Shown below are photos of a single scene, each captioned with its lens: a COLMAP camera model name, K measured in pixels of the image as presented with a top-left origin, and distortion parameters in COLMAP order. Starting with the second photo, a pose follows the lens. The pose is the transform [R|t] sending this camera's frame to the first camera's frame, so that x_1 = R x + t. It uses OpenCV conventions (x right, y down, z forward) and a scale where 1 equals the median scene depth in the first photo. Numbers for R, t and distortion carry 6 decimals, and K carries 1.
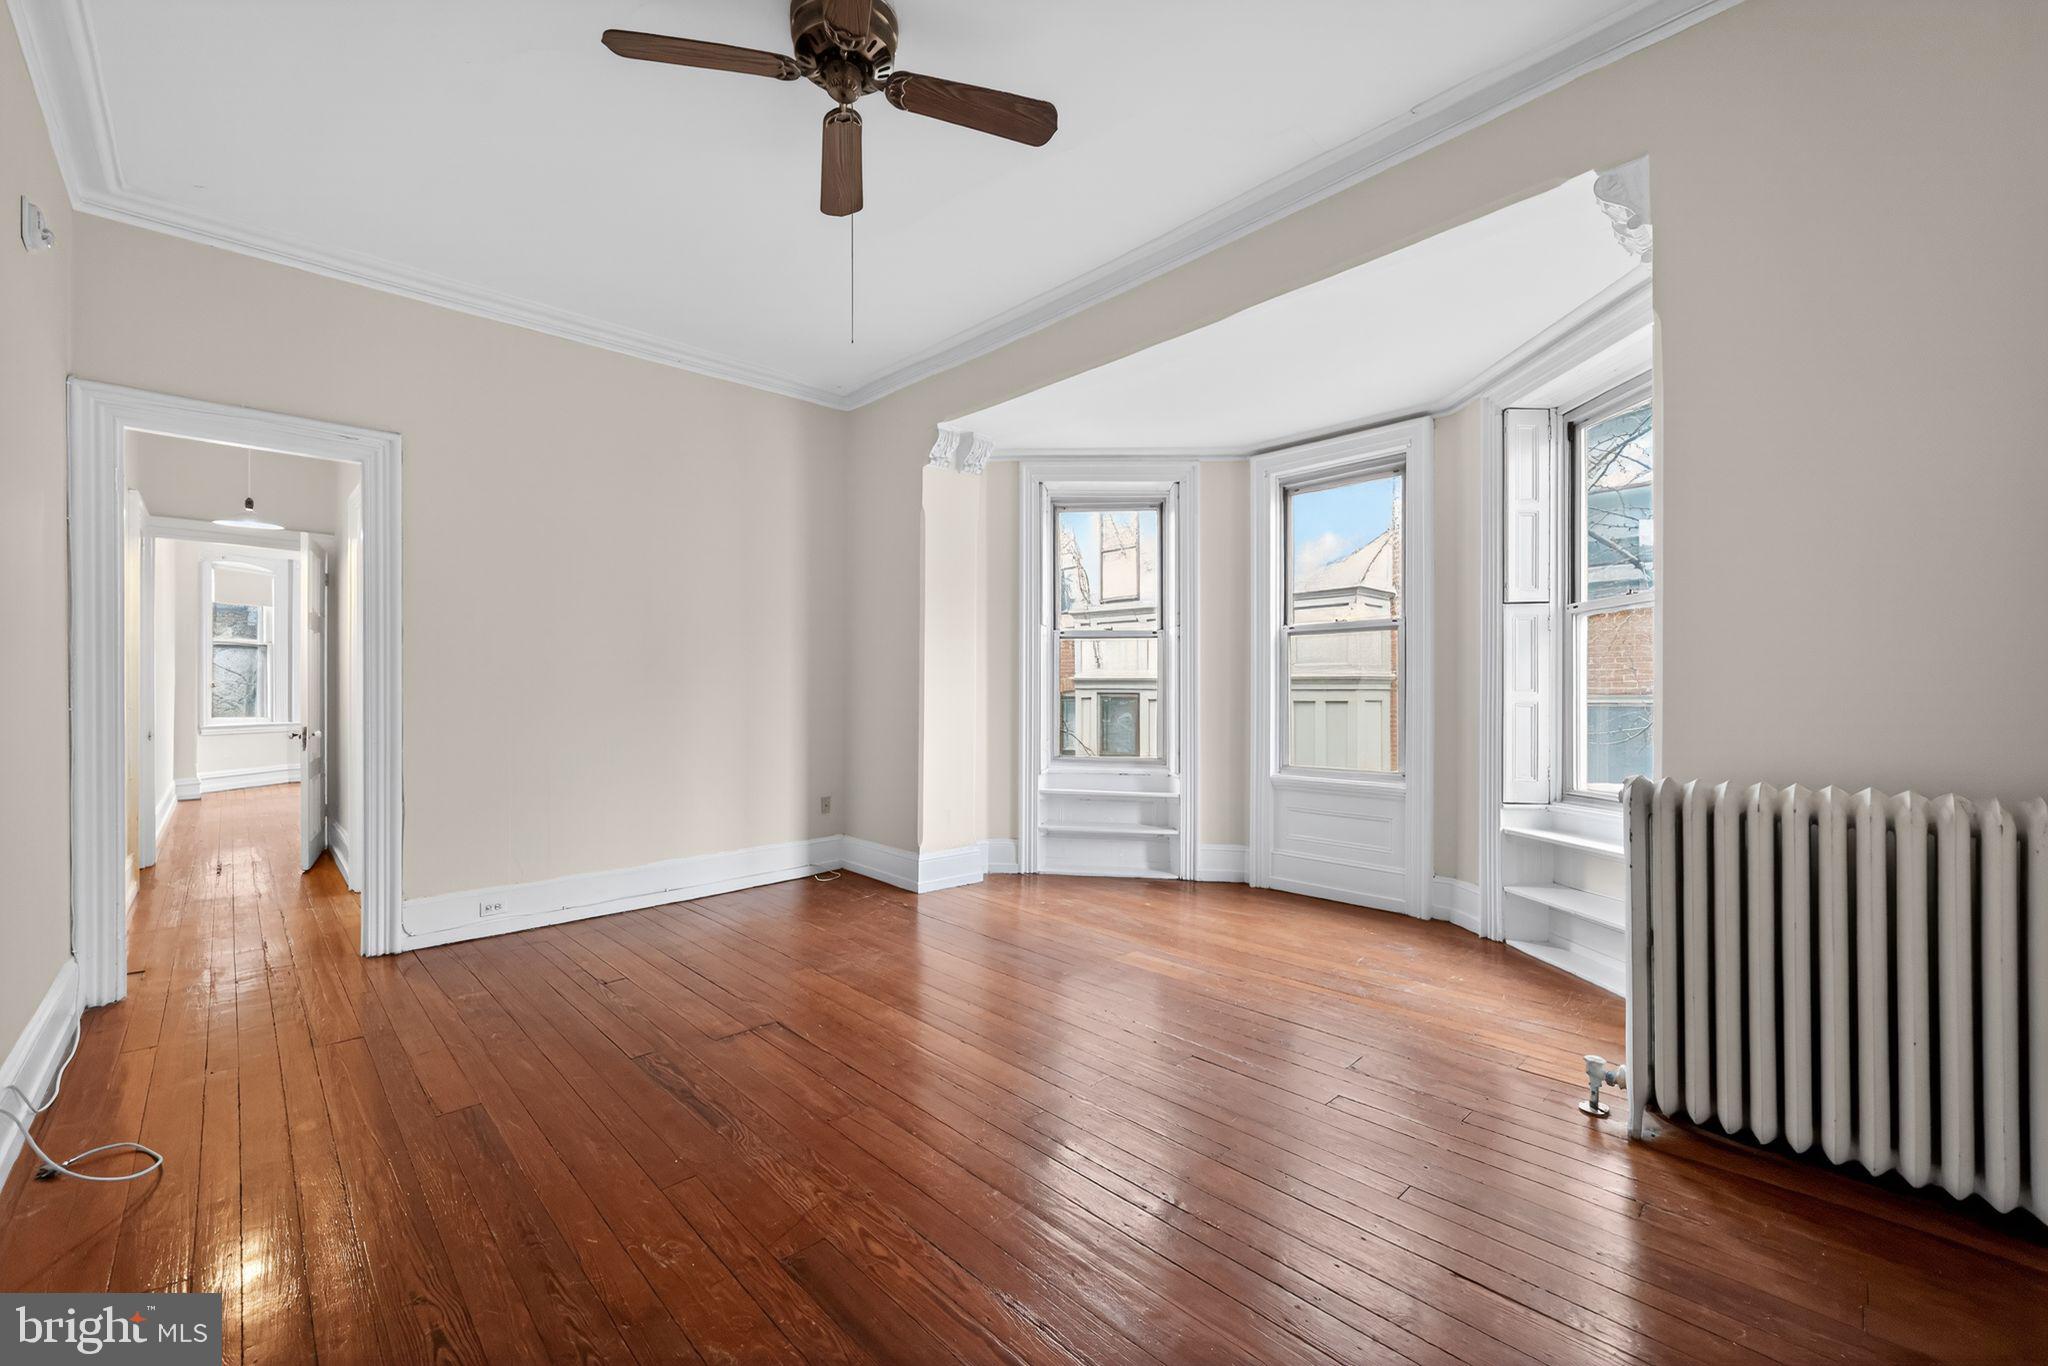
lens RADIAL K [[824.3, 0, 1020.7], [0, 824.3, 693.3], [0, 0, 1]] dist [0.000831, 0.000295]
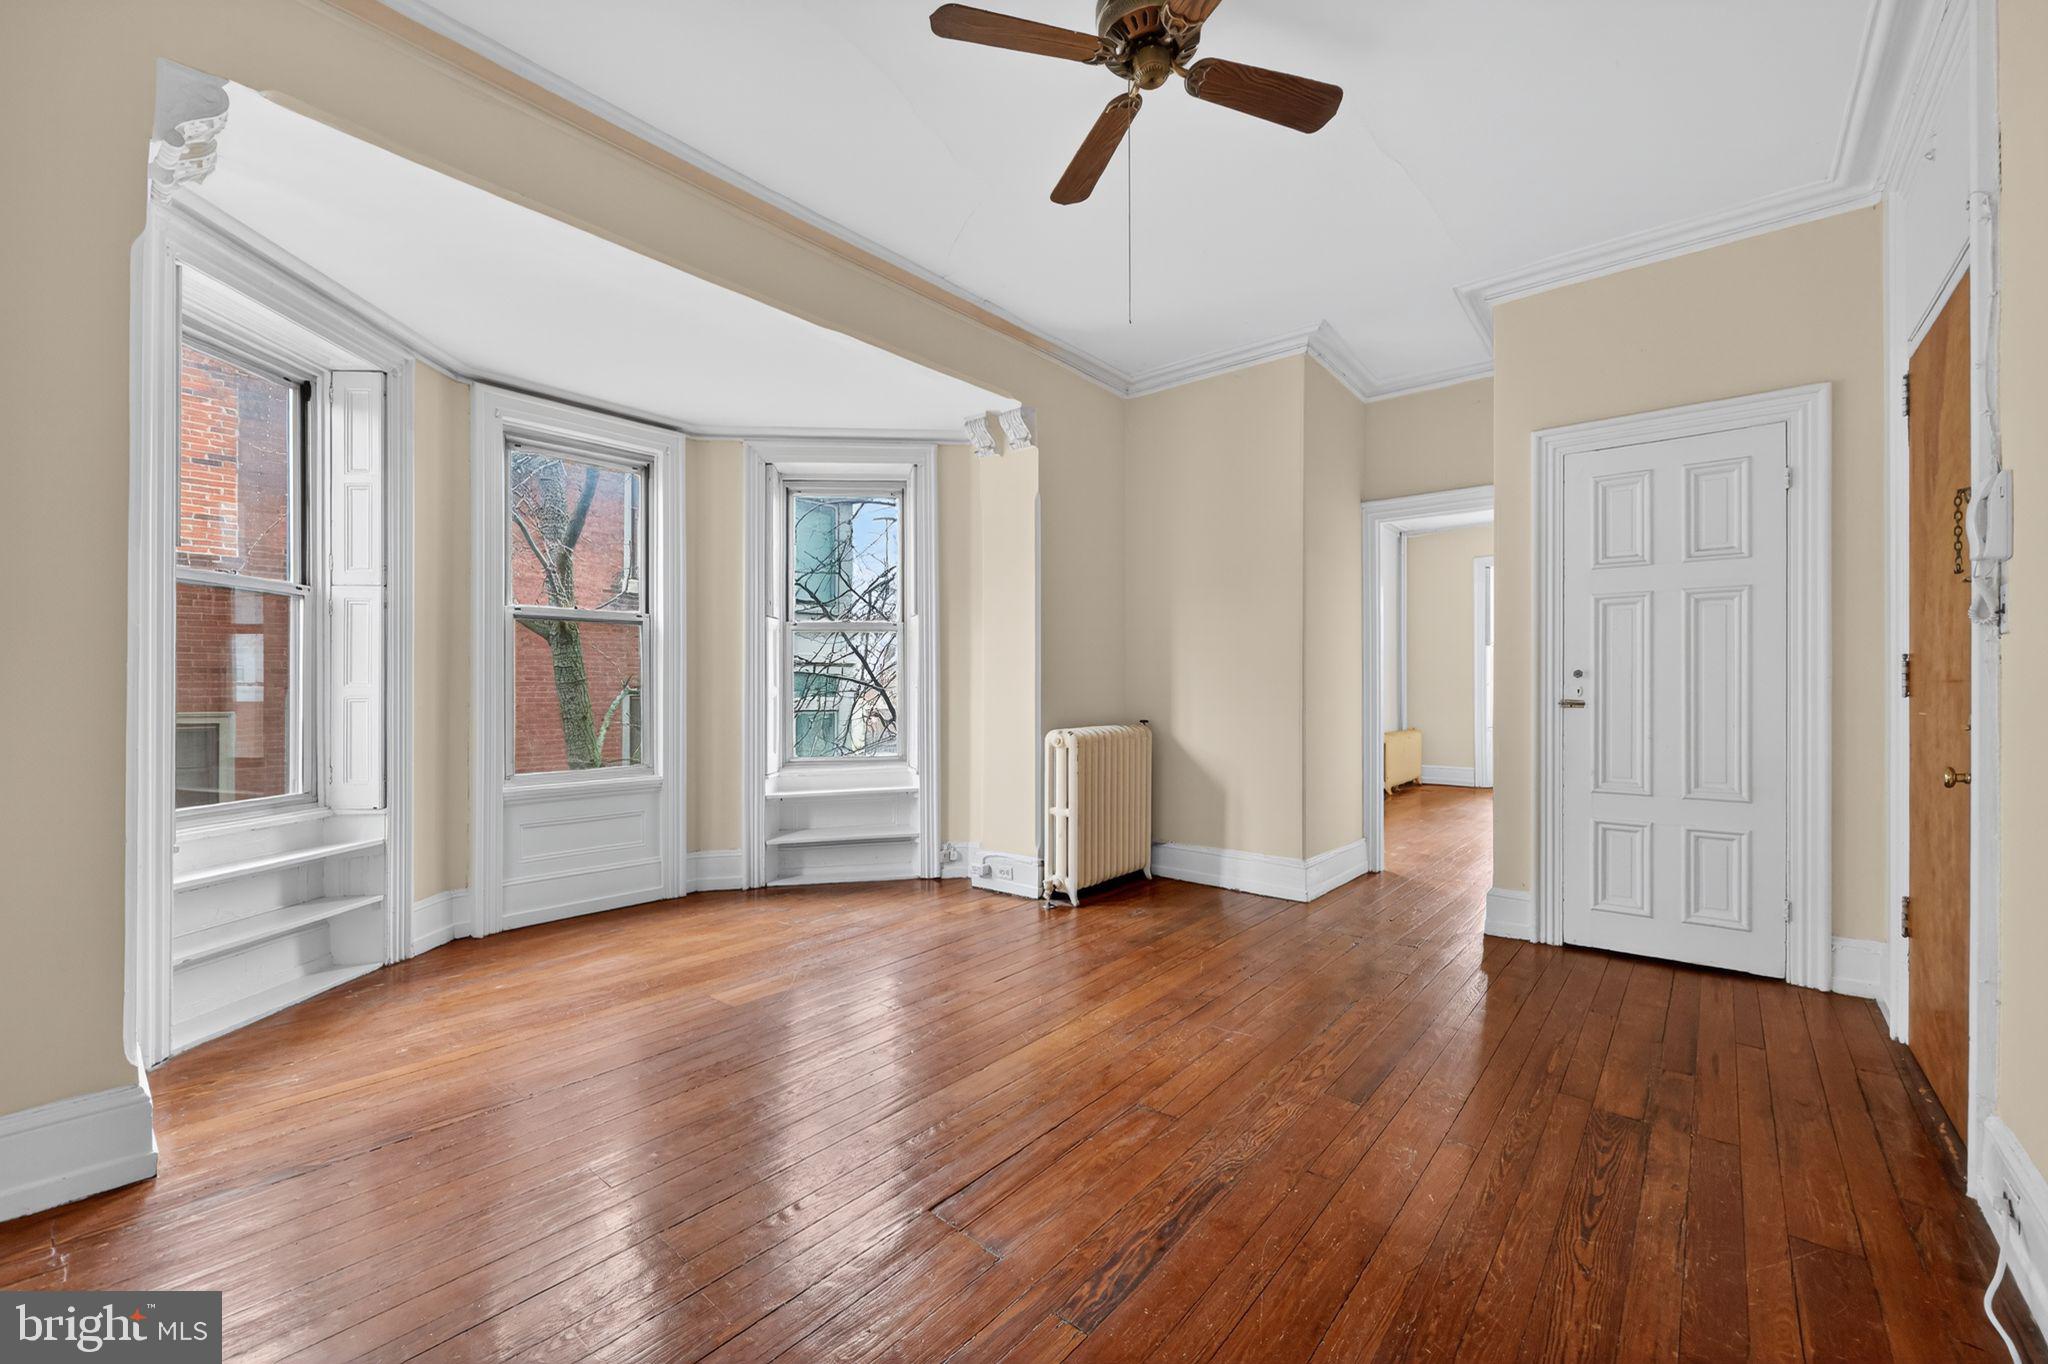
lens RADIAL K [[824.3, 0, 1010.1], [0, 824.3, 681.4], [0, 0, 1]] dist [0.000831, 0.000295]
pose [[-0.095320, 0.004802, 0.995435, -0.638251], [0.000693, 0.999988, -0.004758, -0.002434], [-0.995446, 0.000236, -0.095322, 0.683015]]
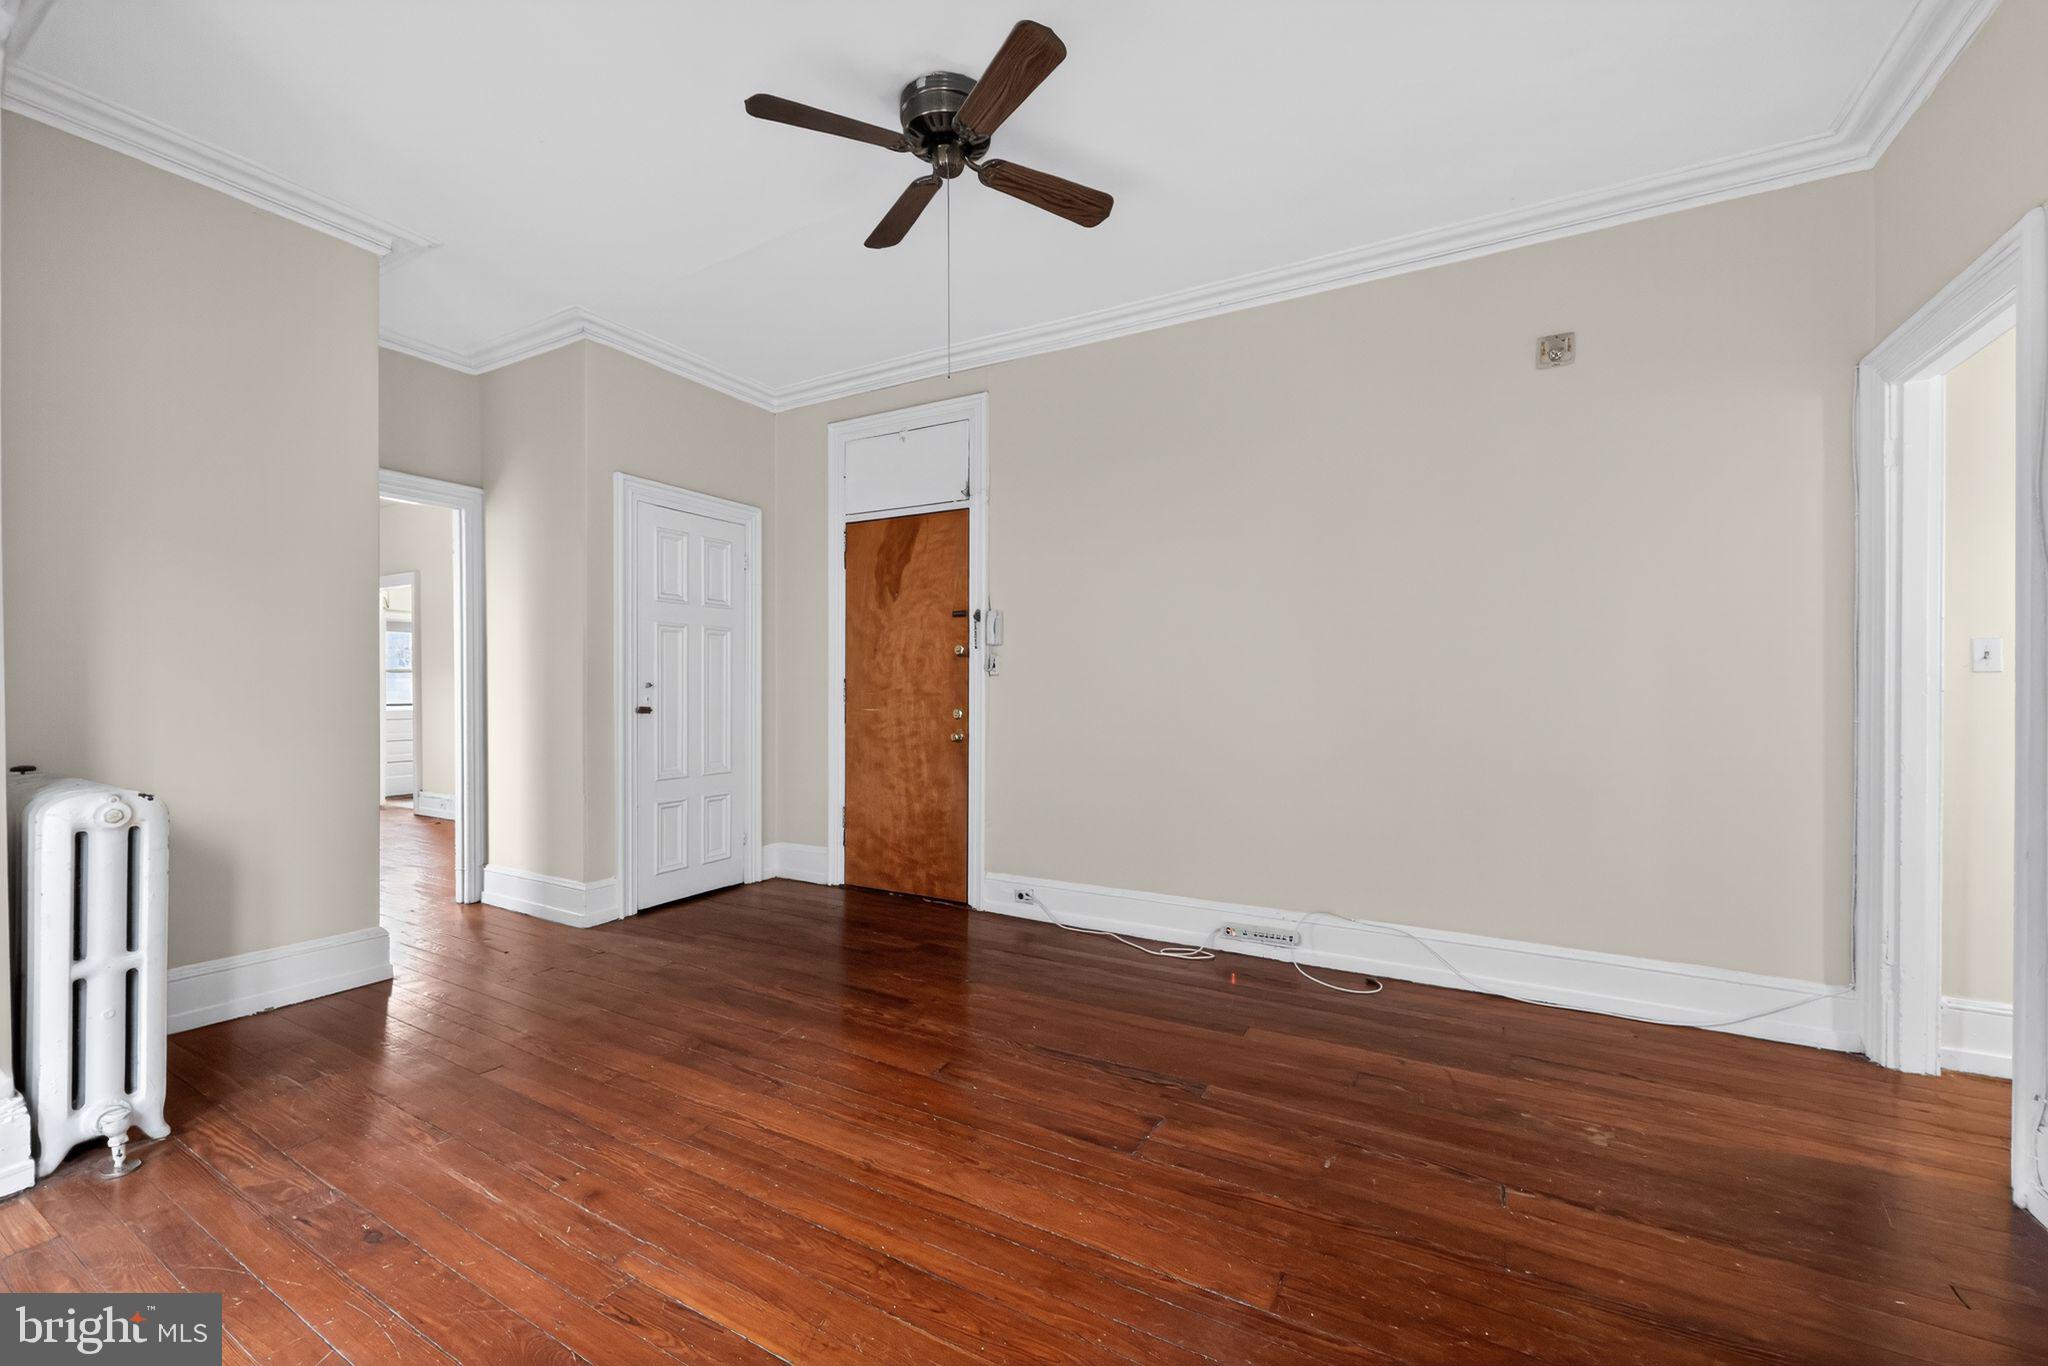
lens RADIAL K [[824.3, 0, 1010.0], [0, 824.3, 690.0], [0, 0, 1]] dist [0.000831, 0.000295]
pose [[-0.958717, -0.005589, -0.284306, 0.016551], [-0.004871, 0.999983, -0.003232, -0.007040], [0.284319, -0.001714, -0.958728, 1.143894]]
